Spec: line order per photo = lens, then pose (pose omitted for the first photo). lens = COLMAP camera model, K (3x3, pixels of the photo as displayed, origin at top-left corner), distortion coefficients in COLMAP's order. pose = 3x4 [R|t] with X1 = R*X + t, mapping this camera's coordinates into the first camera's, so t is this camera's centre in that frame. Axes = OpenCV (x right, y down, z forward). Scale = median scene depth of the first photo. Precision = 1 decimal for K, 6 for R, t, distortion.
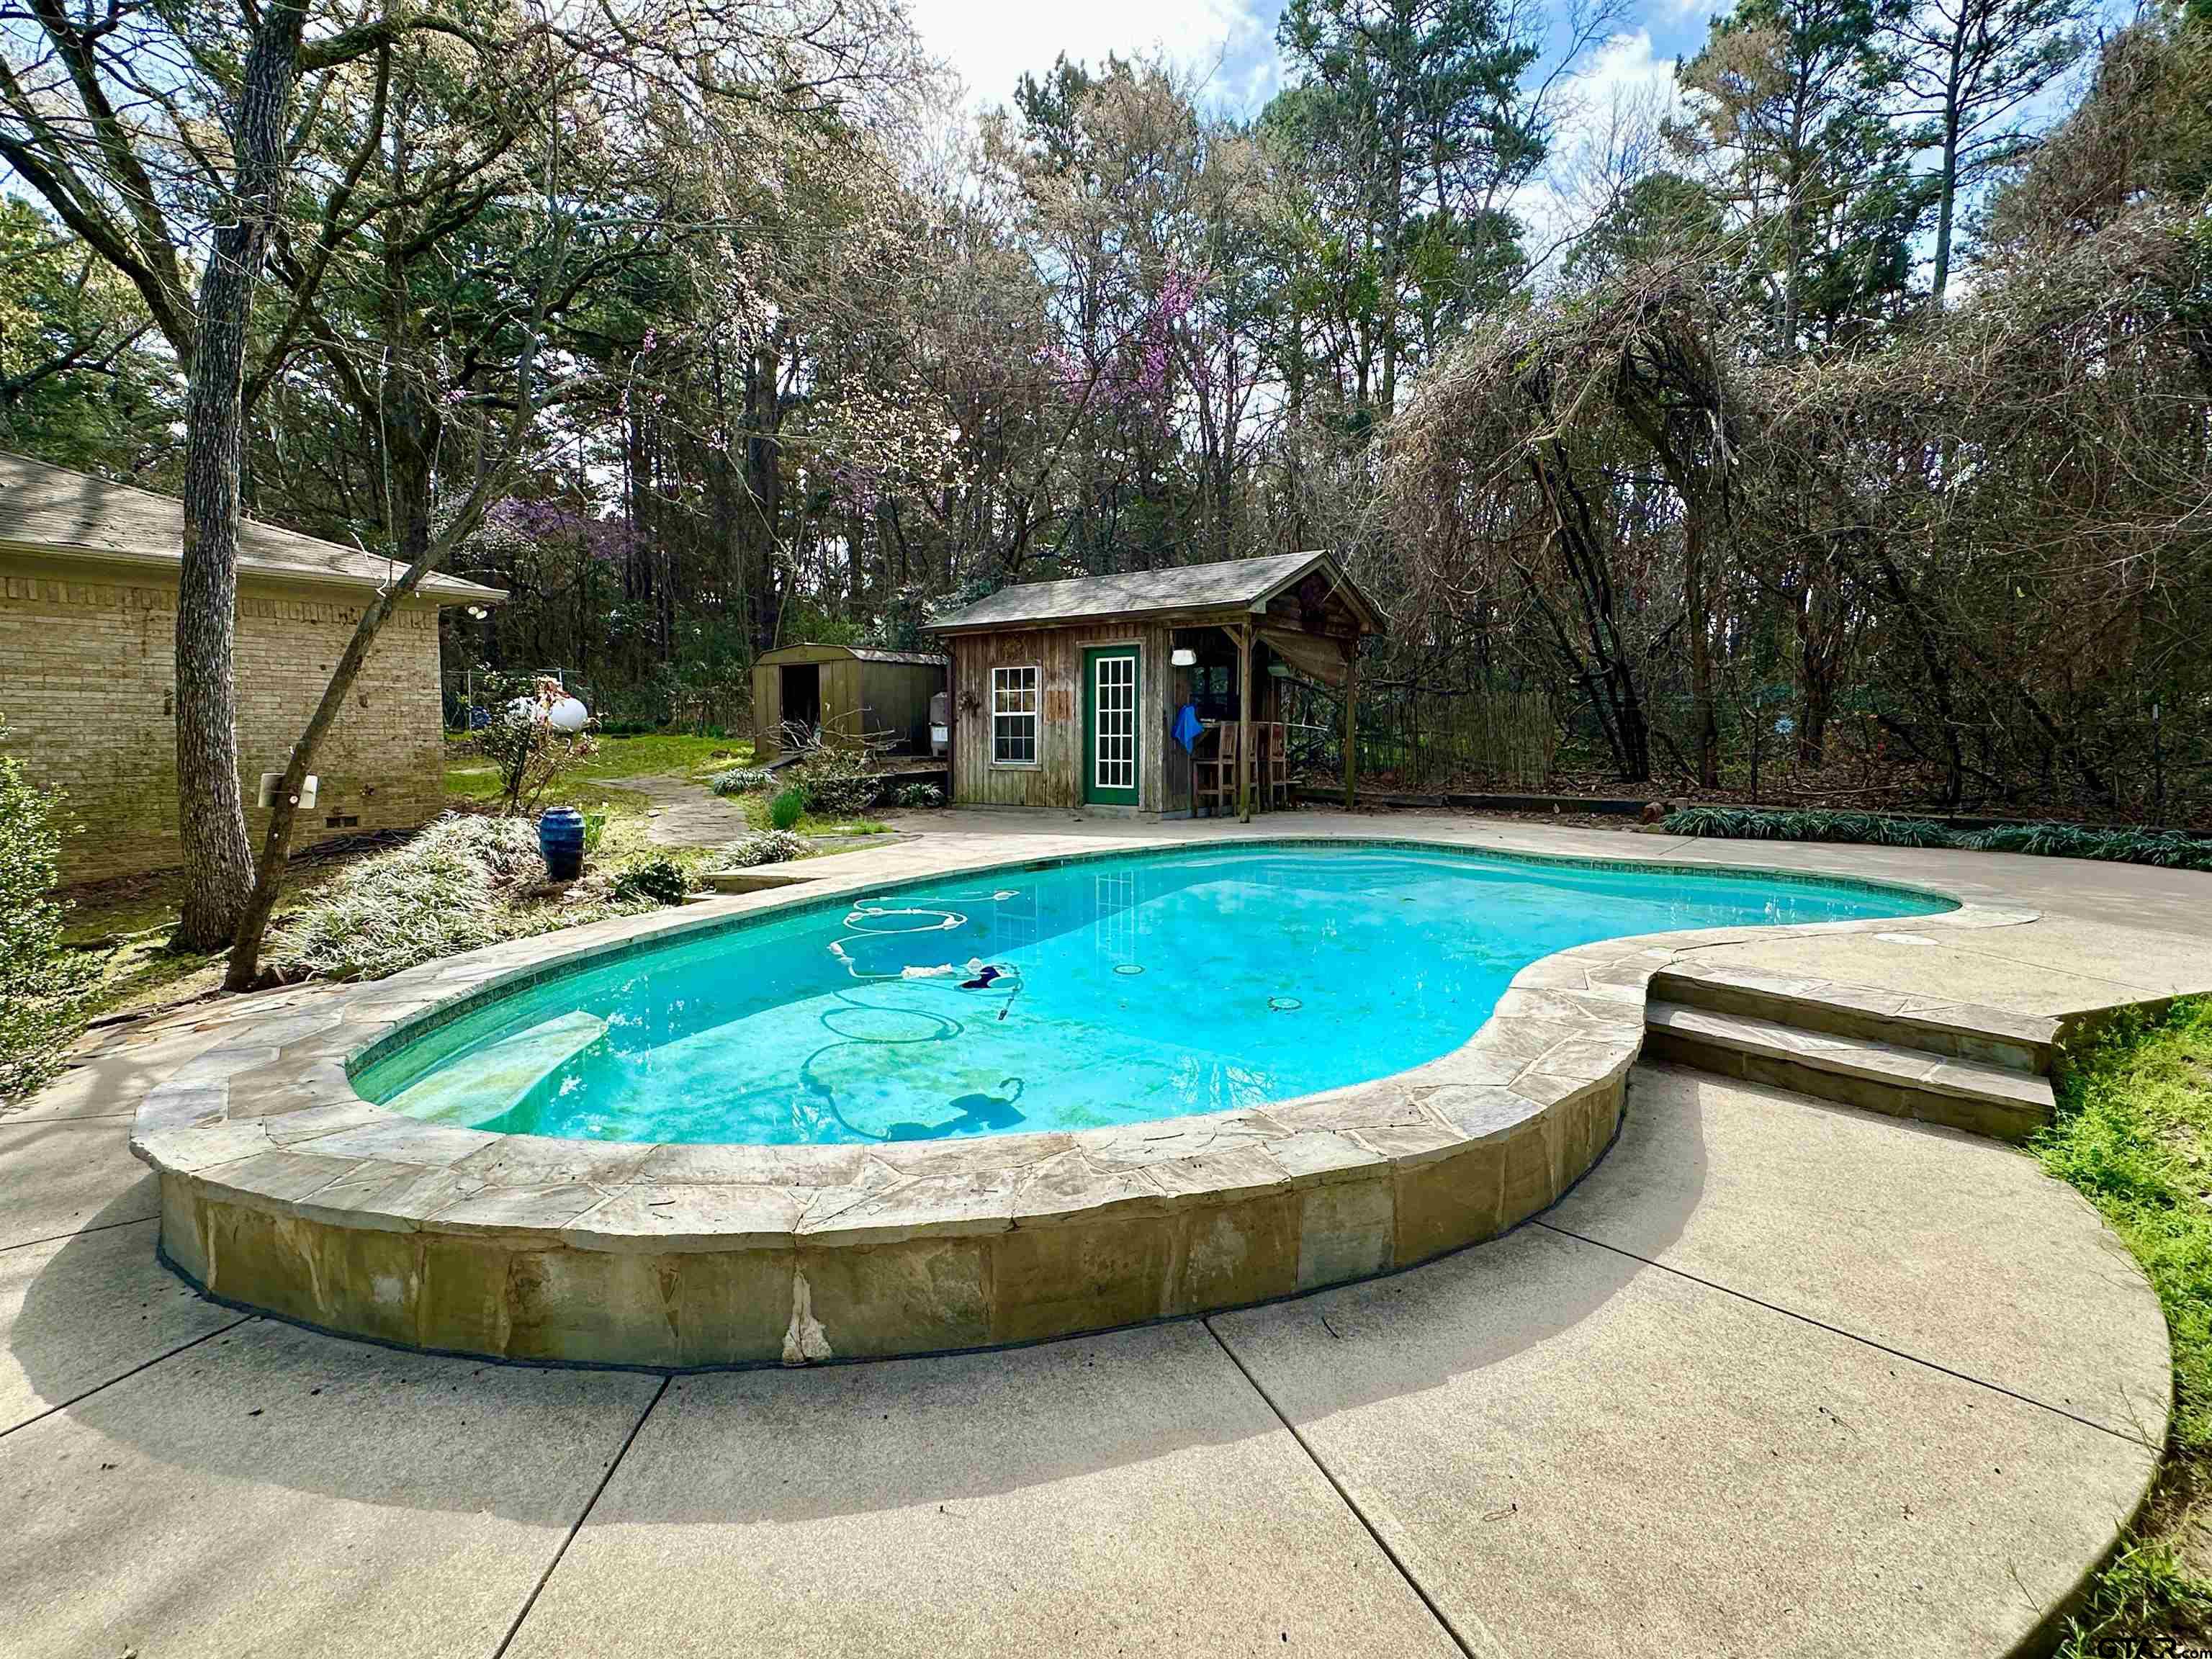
lens RADIAL K [[1091.2, 0, 1106.0], [0, 1091.2, 829.5], [0, 0, 1]] dist [-0.002123, -0.000301]
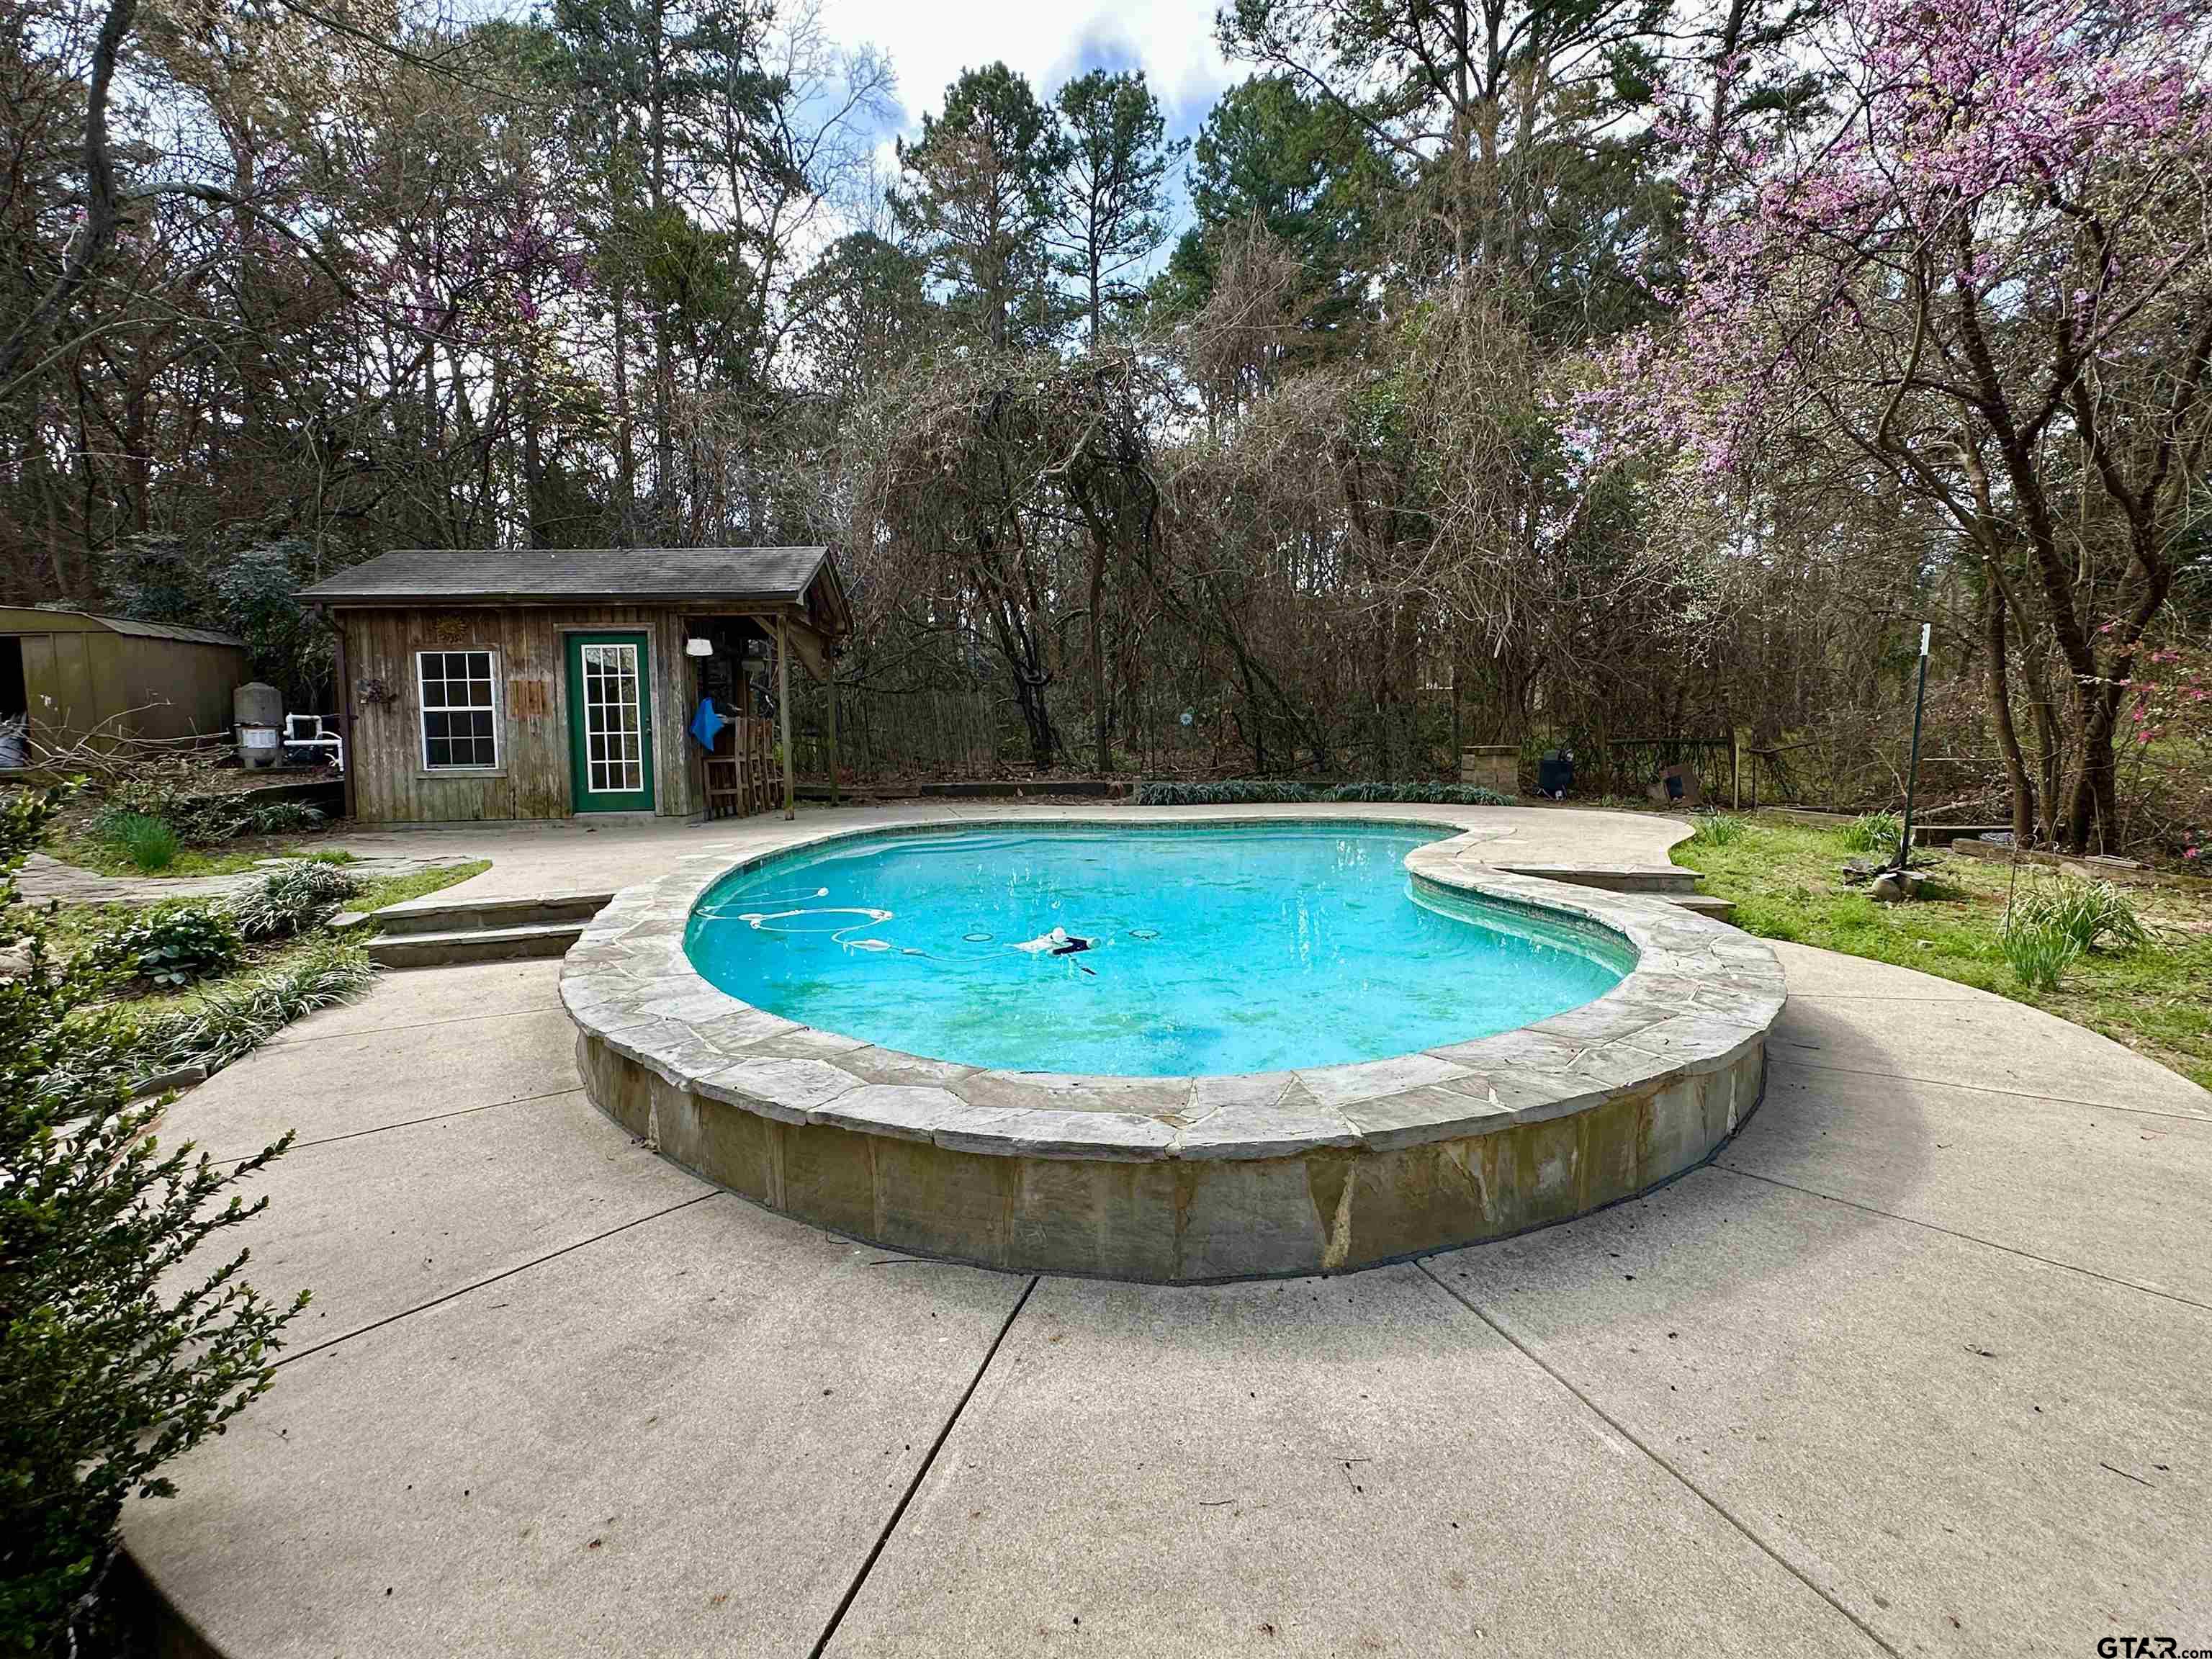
lens RADIAL K [[1091.2, 0, 1106.0], [0, 1091.2, 829.5], [0, 0, 1]] dist [-0.002123, -0.000301]
pose [[0.753423, -0.067680, 0.654044, -0.266888], [0.072925, 0.997153, 0.019179, 0.003947], [-0.653480, 0.033246, 0.756213, 0.071604]]
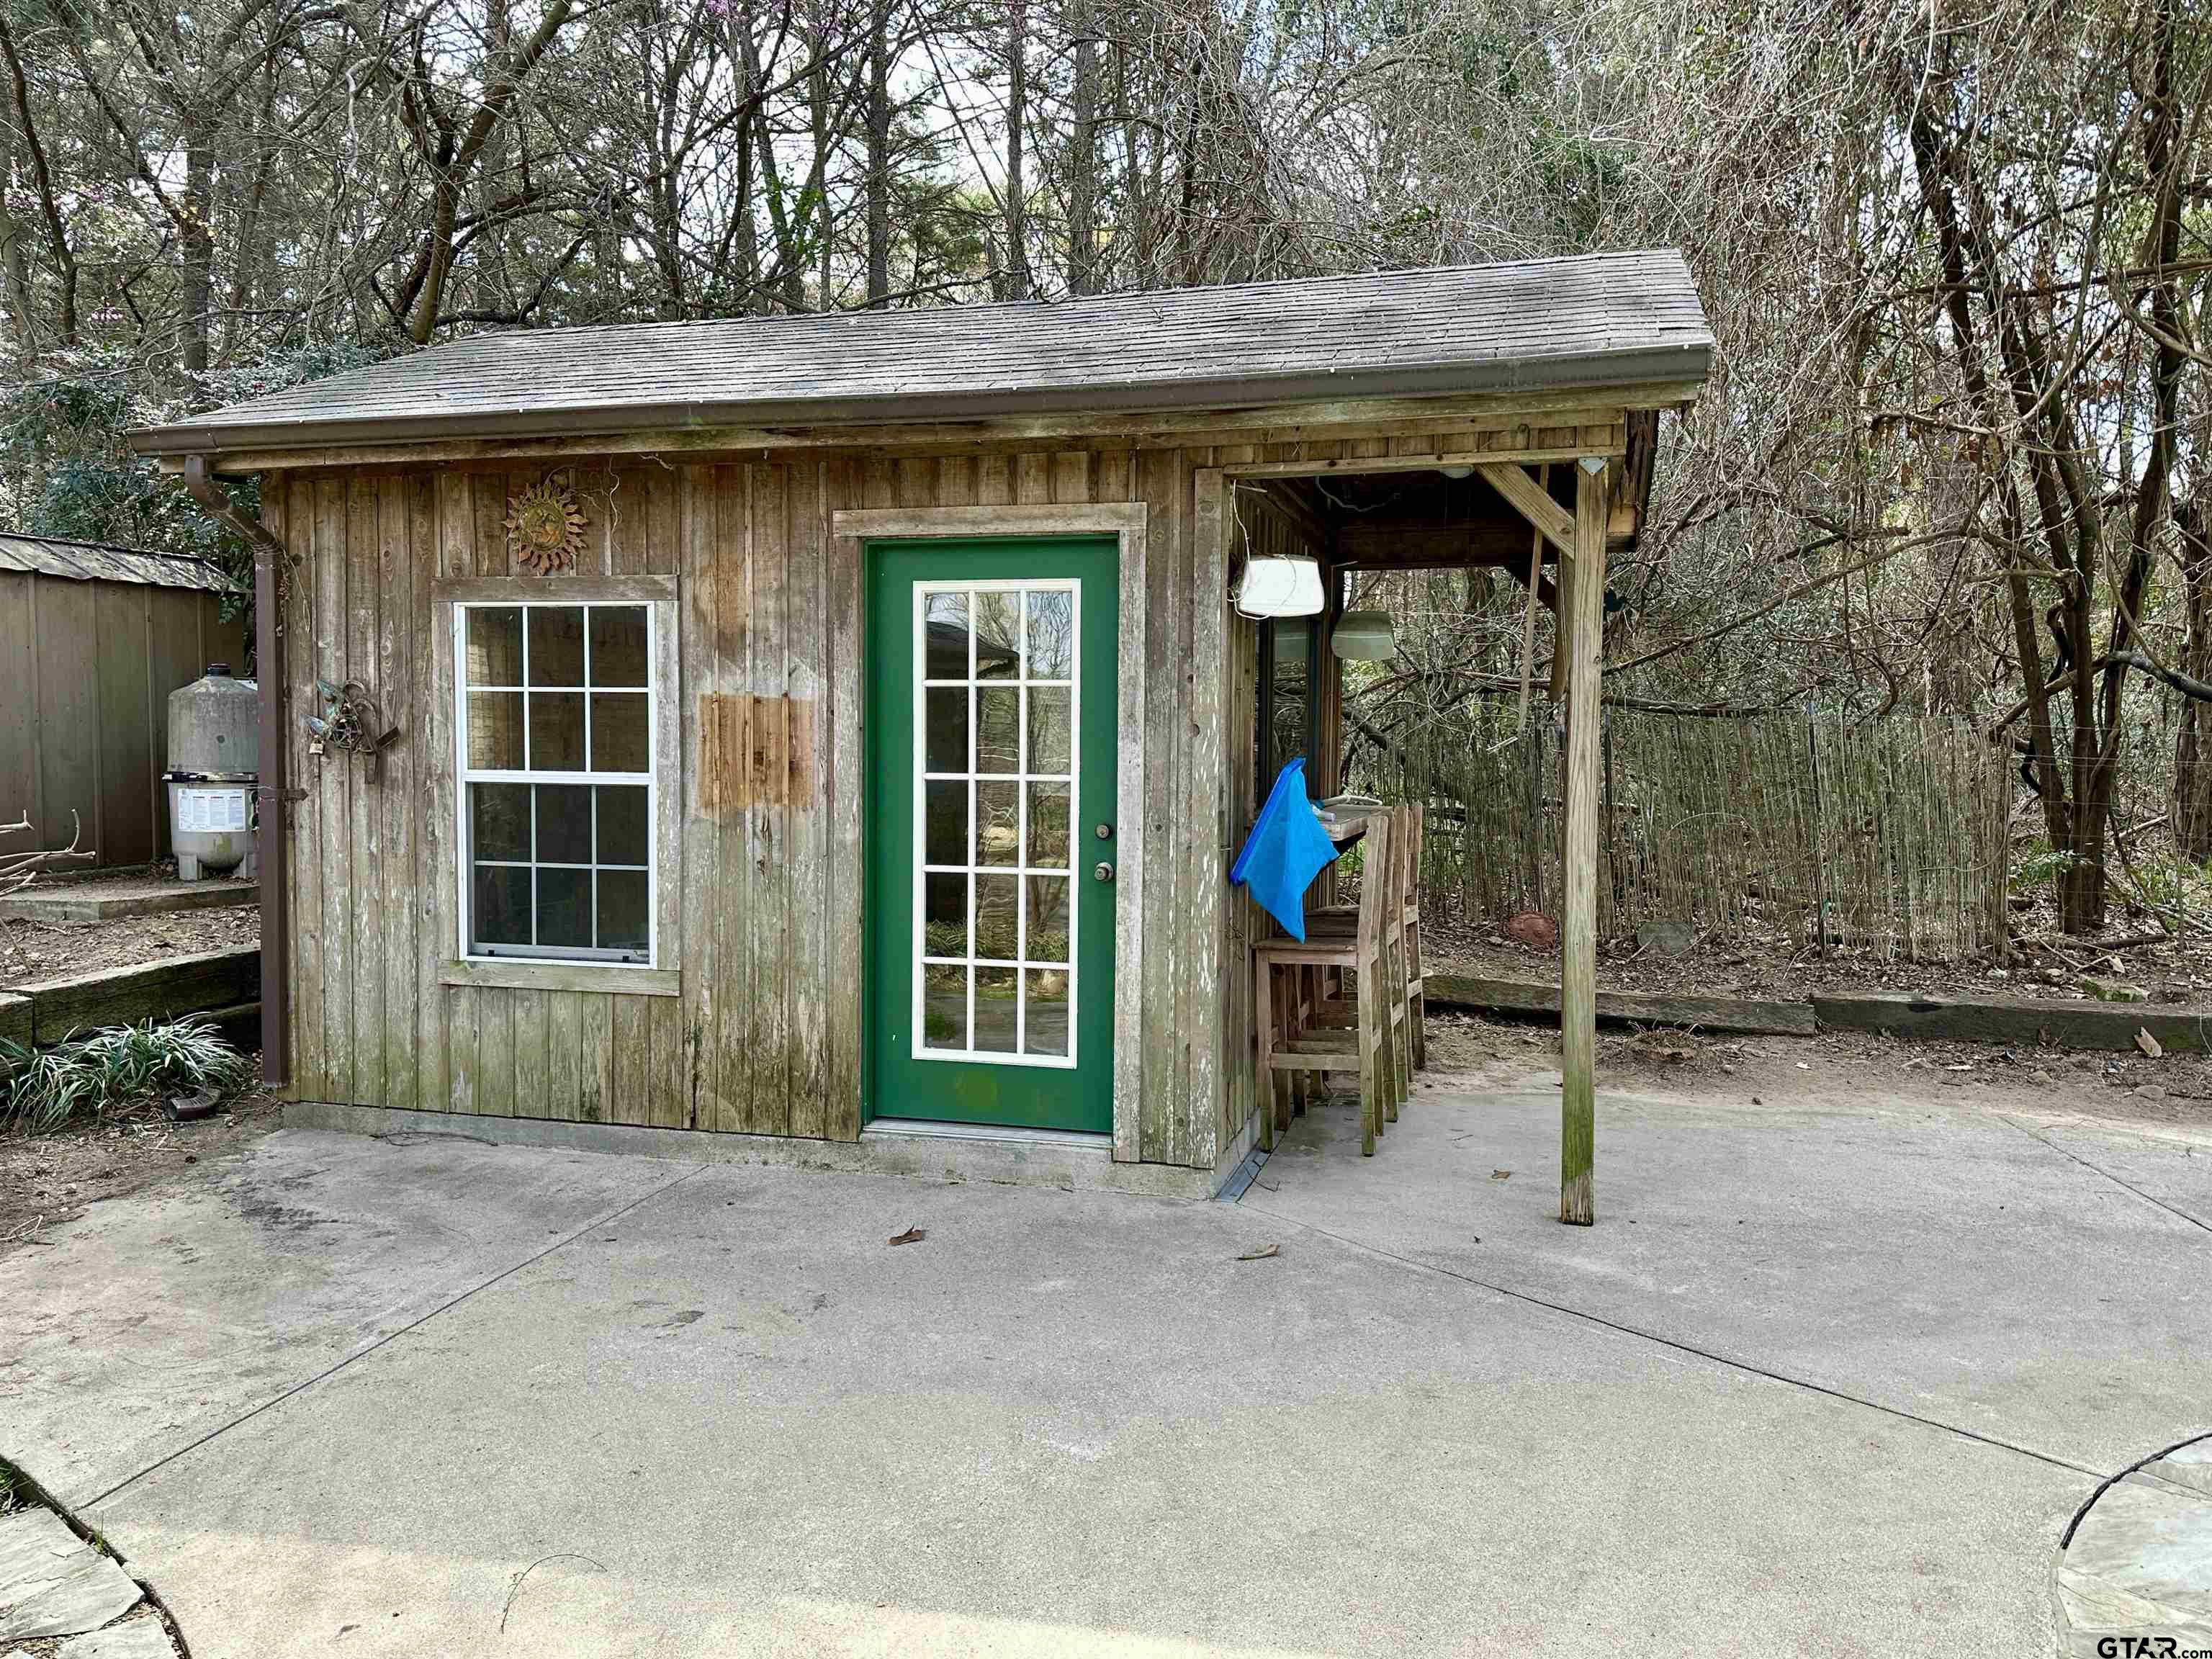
lens RADIAL K [[1600.7, 0, 1106.0], [0, 1600.7, 829.5], [0, 0, 1]] dist [0.113443, -0.182274]
pose [[0.928845, -0.013204, 0.370233, -0.109191], [0.023618, 0.999442, -0.023609, -0.083680], [-0.369715, 0.030674, 0.928639, 0.606692]]
